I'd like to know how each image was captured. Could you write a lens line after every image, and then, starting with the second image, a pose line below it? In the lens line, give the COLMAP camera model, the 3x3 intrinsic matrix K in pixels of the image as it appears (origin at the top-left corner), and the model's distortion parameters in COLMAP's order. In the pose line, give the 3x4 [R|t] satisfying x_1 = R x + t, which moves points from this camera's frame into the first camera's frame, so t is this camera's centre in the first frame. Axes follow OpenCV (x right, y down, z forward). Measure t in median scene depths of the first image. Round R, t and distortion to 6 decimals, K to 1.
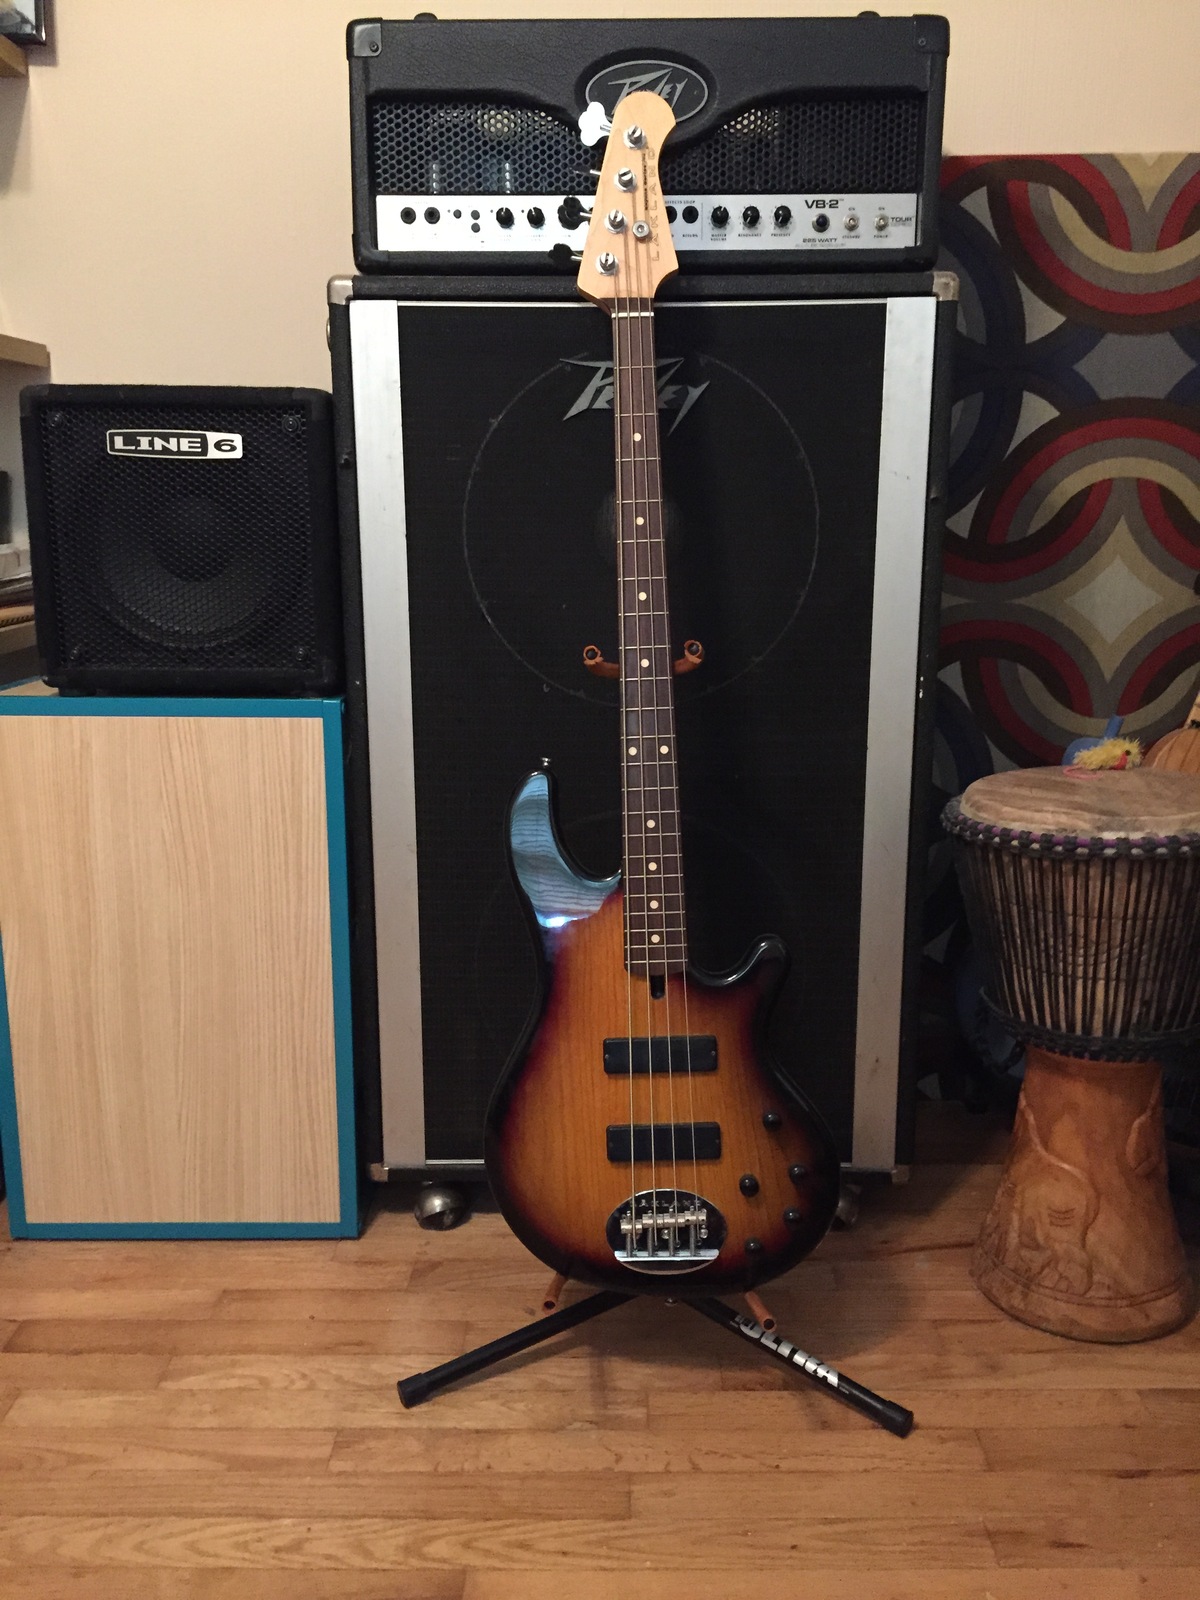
lens RADIAL K [[1409.7, 0, 600.0], [0, 1409.7, 800.0], [0, 0, 1]] dist [0.118694, -0.167993]
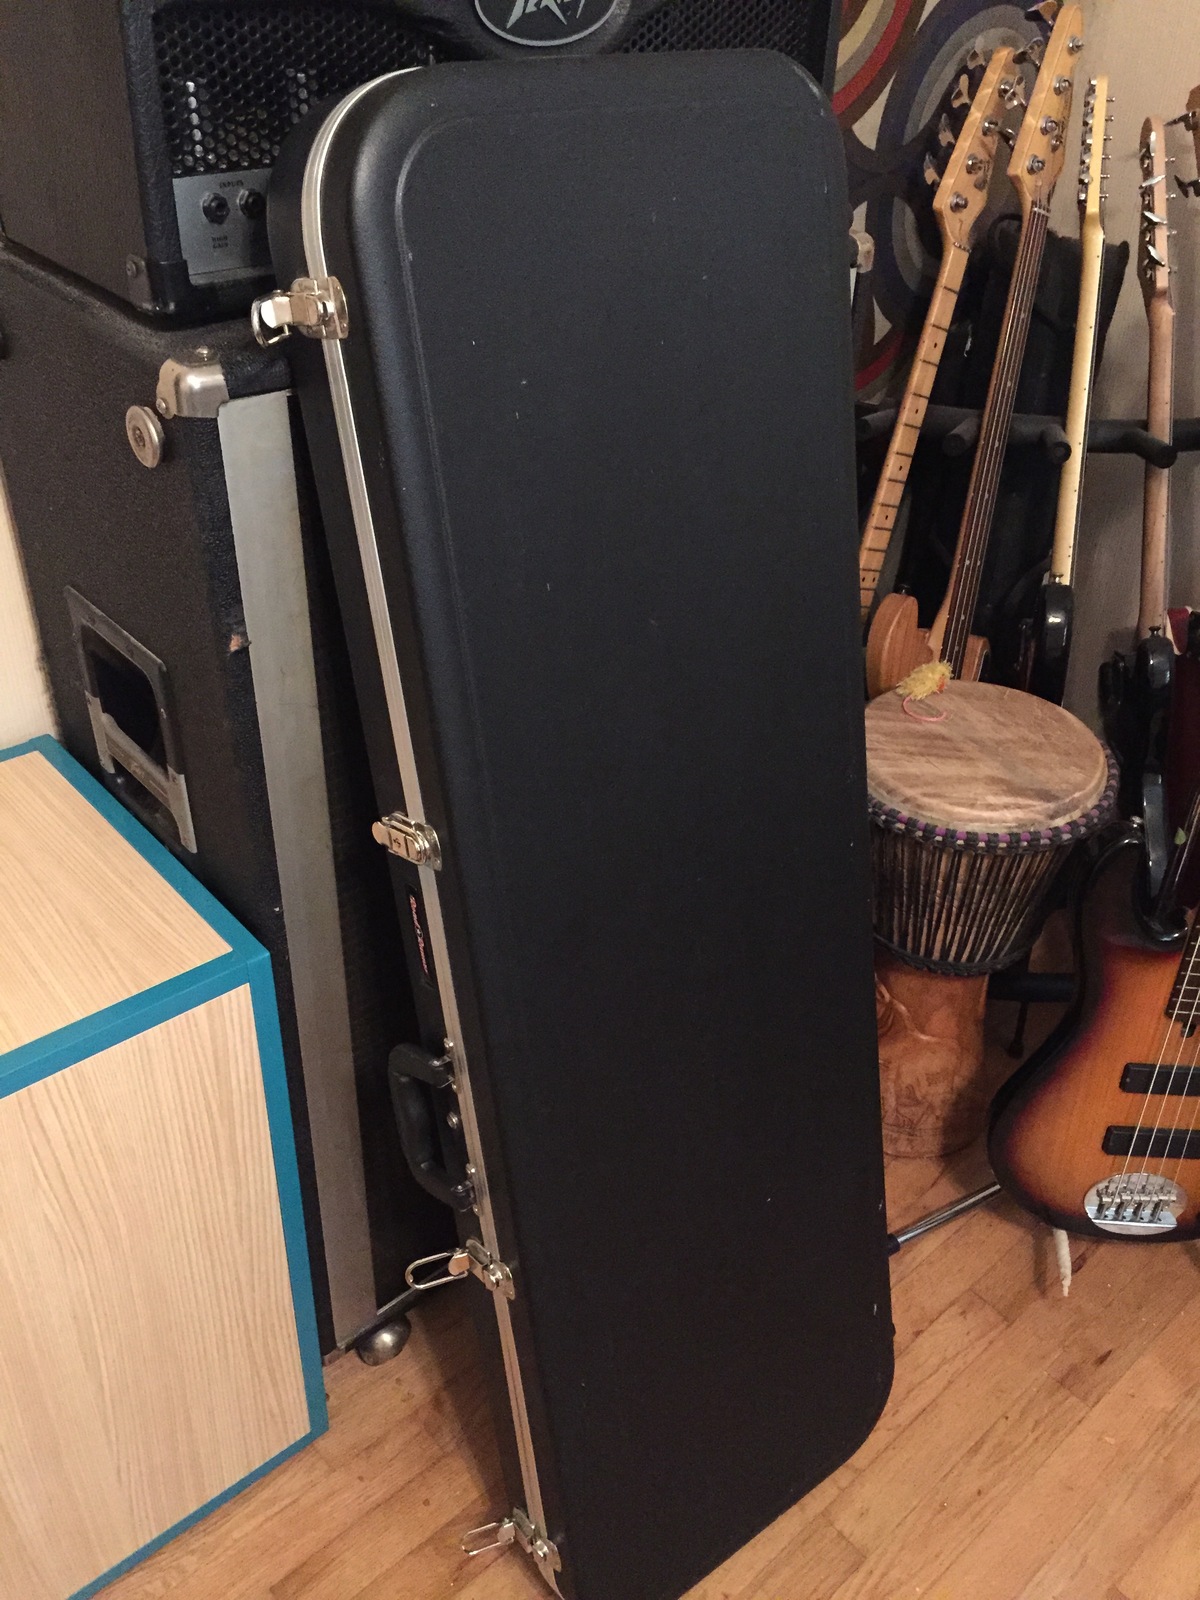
lens RADIAL K [[1383.7, 0, 633.6], [0, 1383.7, 802.6], [0, 0, 1]] dist [0.008938, 0.006987]
pose [[0.726981, -0.363507, 0.582548, -0.434703], [0.097667, 0.894496, 0.436278, -0.426260], [-0.679677, -0.260270, 0.685783, 0.442059]]
